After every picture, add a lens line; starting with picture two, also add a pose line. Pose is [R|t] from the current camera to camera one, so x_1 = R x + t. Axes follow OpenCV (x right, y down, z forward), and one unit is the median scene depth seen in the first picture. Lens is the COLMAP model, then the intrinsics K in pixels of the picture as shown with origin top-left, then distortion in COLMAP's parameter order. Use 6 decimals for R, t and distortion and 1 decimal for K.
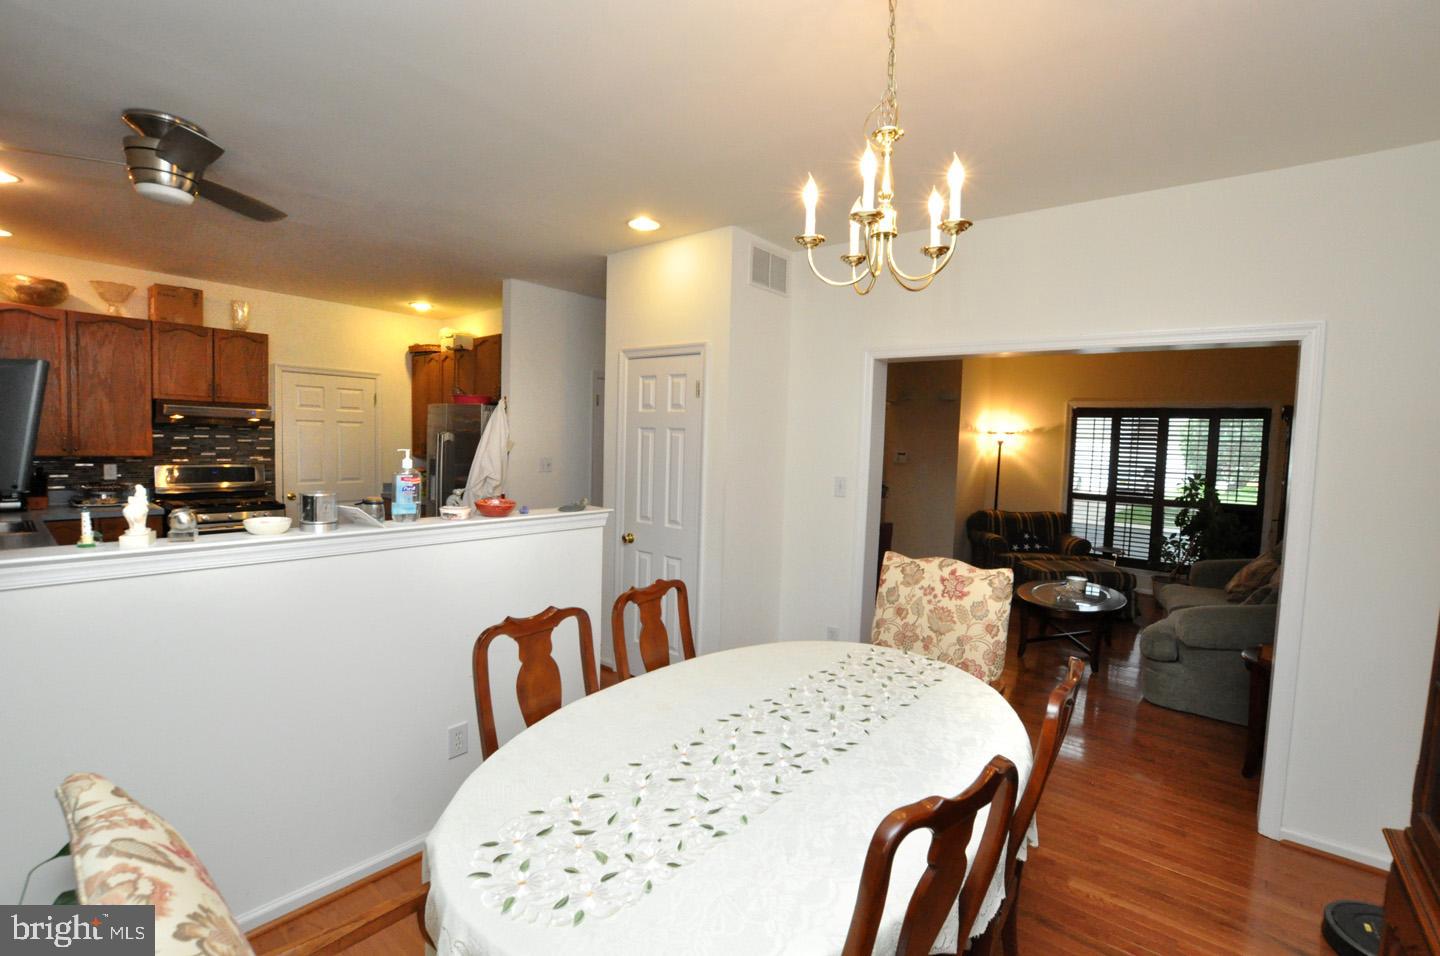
lens RADIAL K [[630.6, 0, 722.7], [0, 630.6, 477.5], [0, 0, 1]] dist [-0.023821, 0.000228]
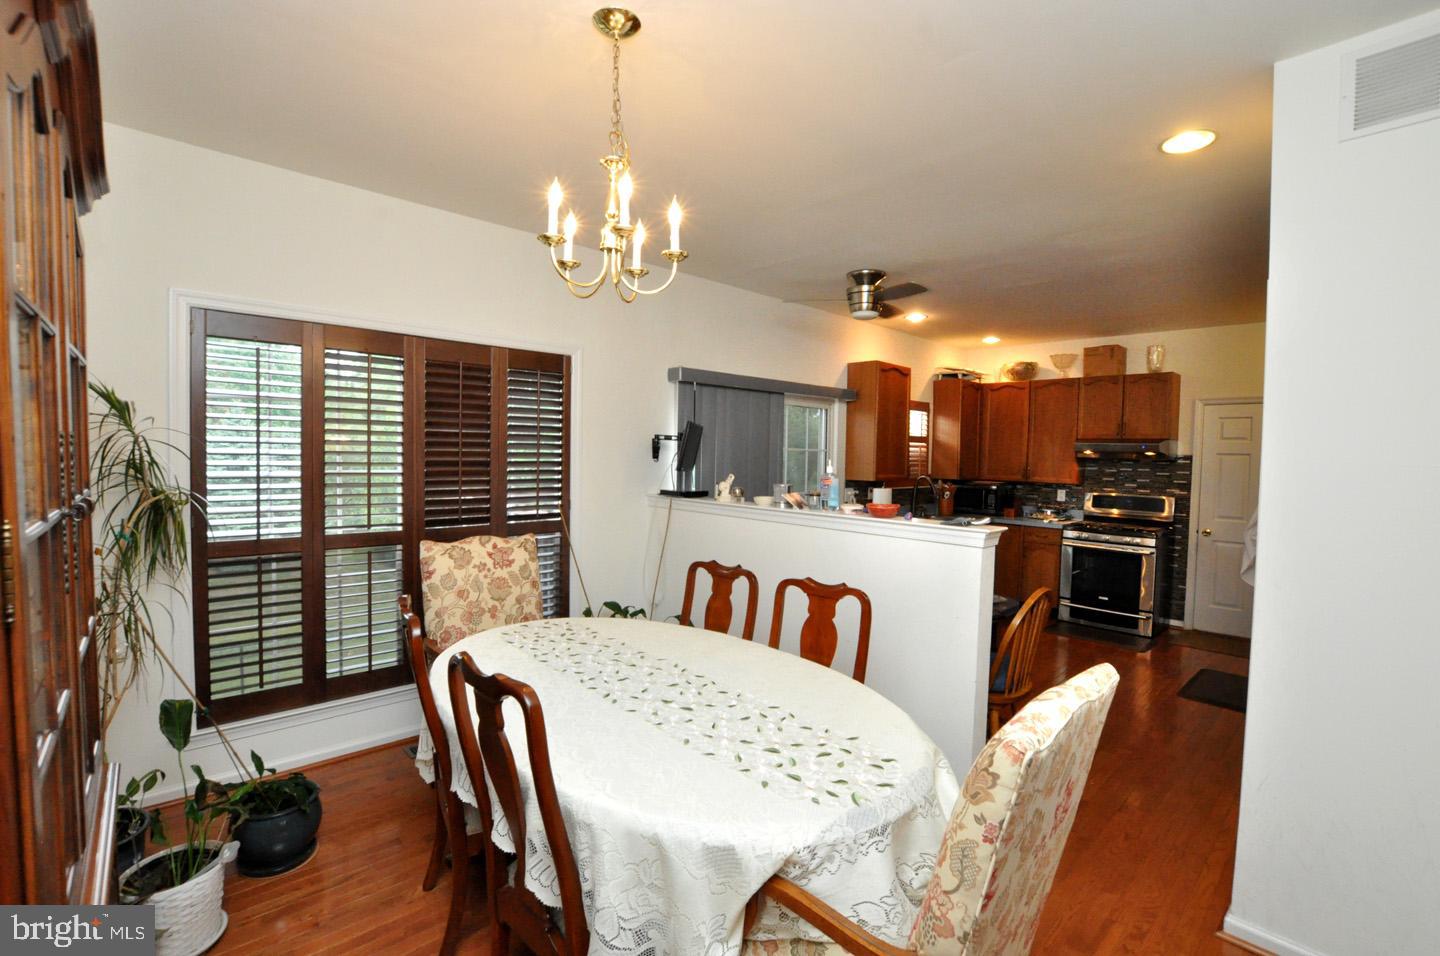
lens RADIAL K [[630.6, 0, 722.7], [0, 630.6, 477.5], [0, 0, 1]] dist [-0.023821, 0.000228]
pose [[-0.129288, 0.001808, -0.991605, 0.443624], [-0.088783, 0.995961, 0.013391, -0.000859], [0.987625, 0.089770, -0.128605, 0.448637]]
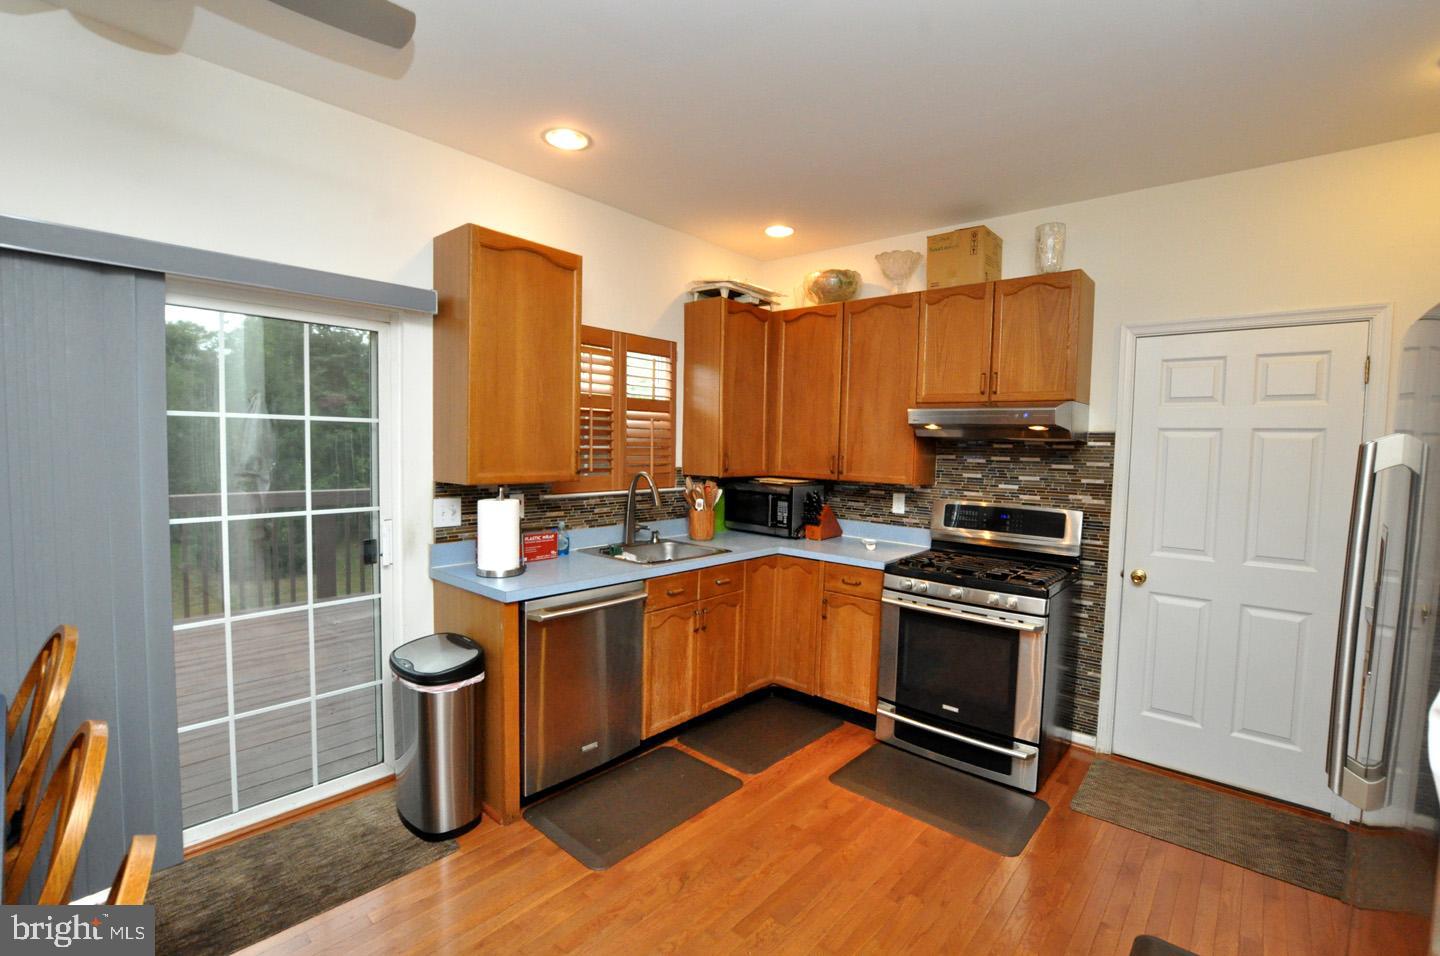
lens RADIAL K [[630.6, 0, 722.7], [0, 630.6, 477.5], [0, 0, 1]] dist [-0.023821, 0.000228]
pose [[-0.025255, 0.020962, -0.999461, -0.200360], [-0.087062, 0.995935, 0.023088, -0.040474], [0.995883, 0.087599, -0.023328, 0.797435]]
